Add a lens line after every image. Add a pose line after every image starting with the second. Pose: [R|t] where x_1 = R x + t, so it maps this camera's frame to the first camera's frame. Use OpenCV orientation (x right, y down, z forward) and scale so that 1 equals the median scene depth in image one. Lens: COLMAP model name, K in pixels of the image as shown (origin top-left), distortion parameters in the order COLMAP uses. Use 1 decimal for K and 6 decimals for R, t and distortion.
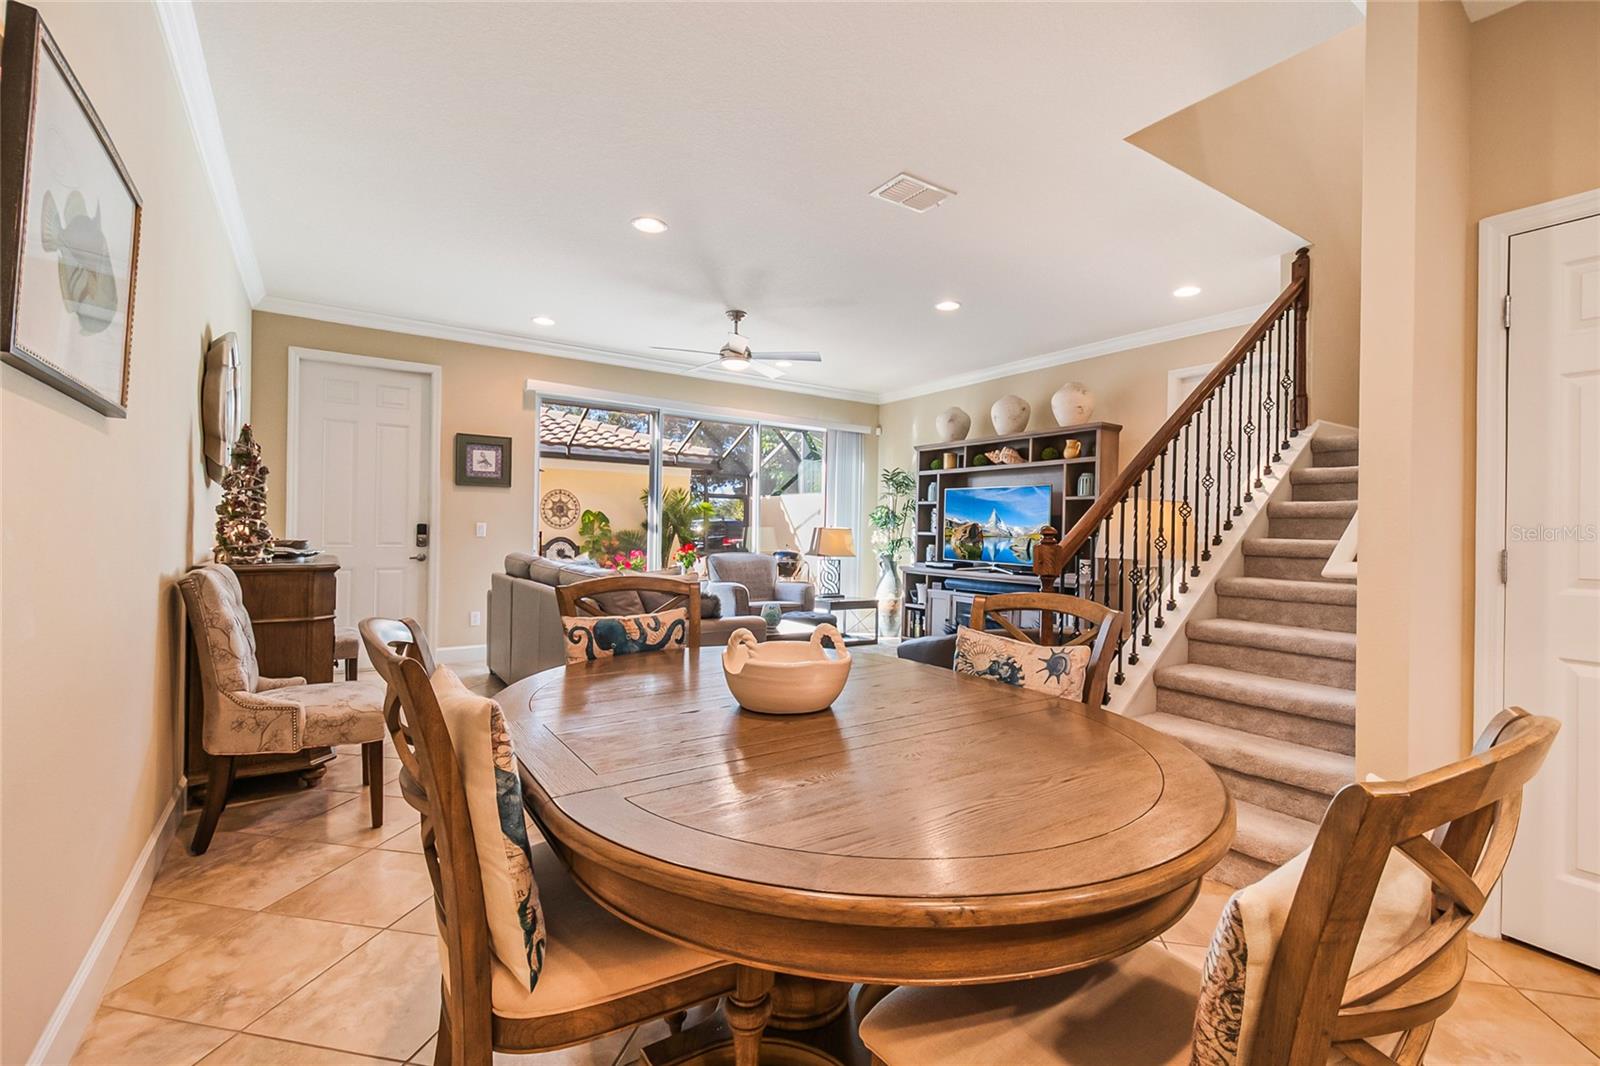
lens RADIAL K [[689.6, 0, 806.0], [0, 689.6, 532.7], [0, 0, 1]] dist [0.031800, -0.019165]
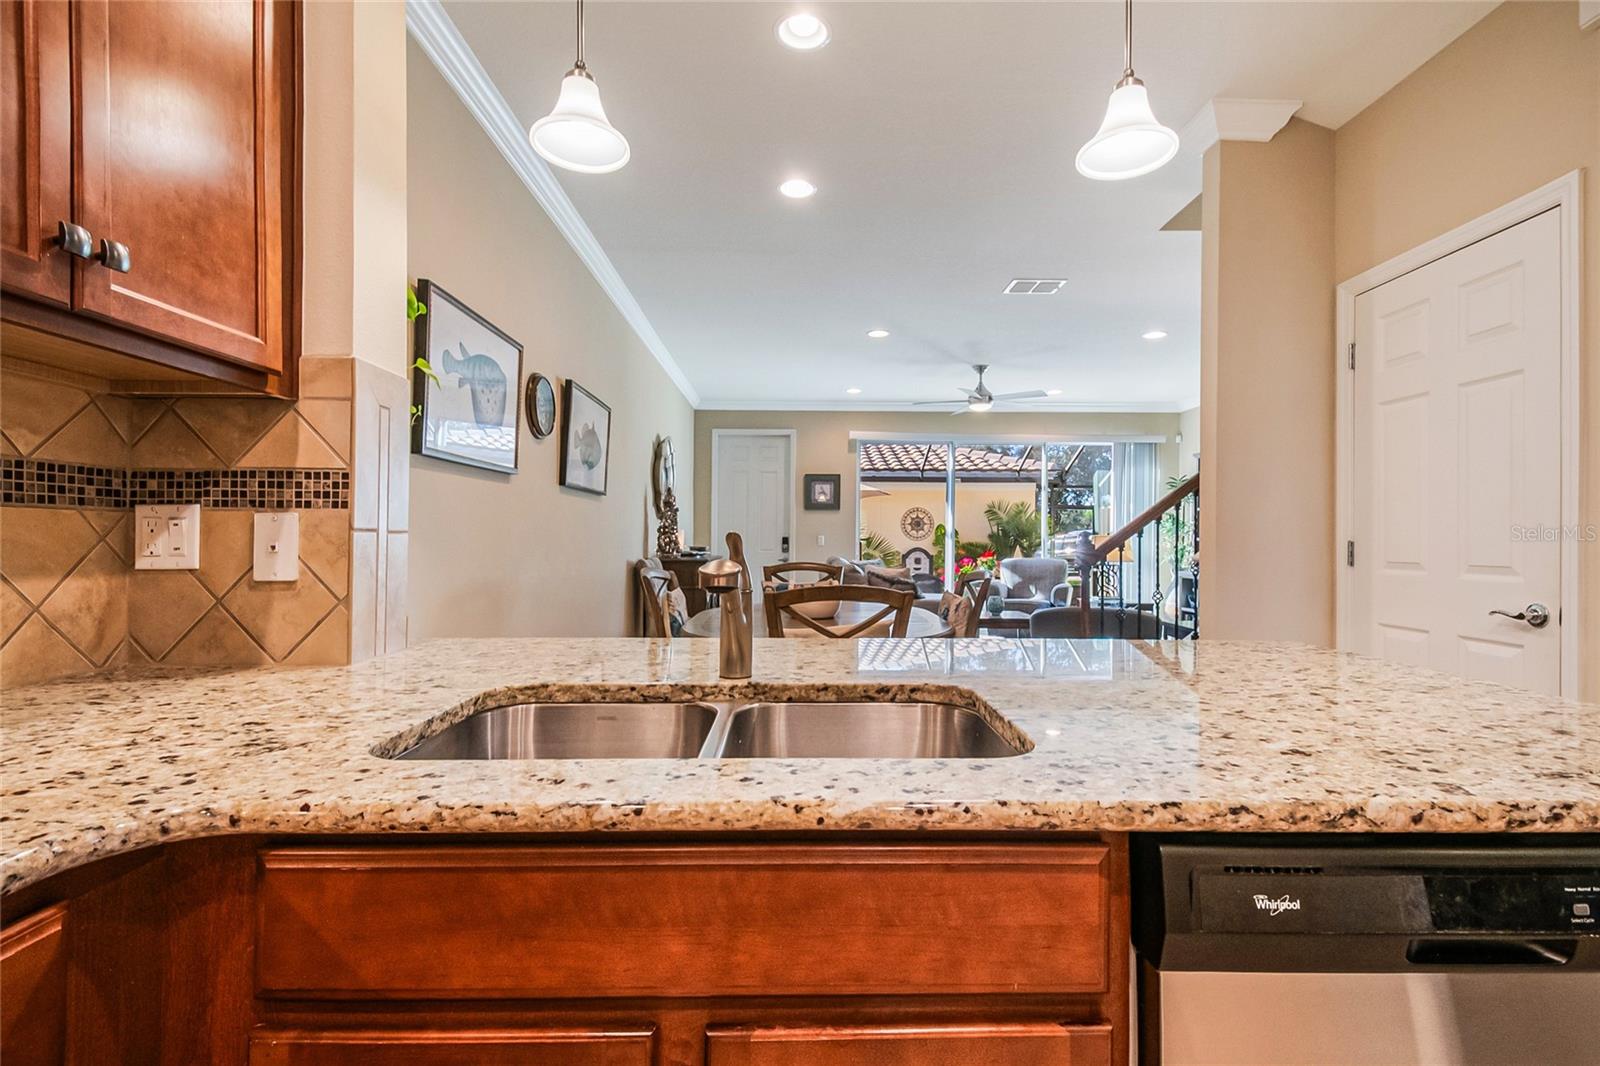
lens RADIAL K [[691.7, 0, 824.3], [0, 691.7, 546.9], [0, 0, 1]] dist [0.033507, -0.044684]
pose [[0.848386, -0.007852, -0.529319, 0.287798], [0.008943, 0.999960, -0.000500, 0.009253], [0.529302, -0.004309, 0.848423, -0.200803]]
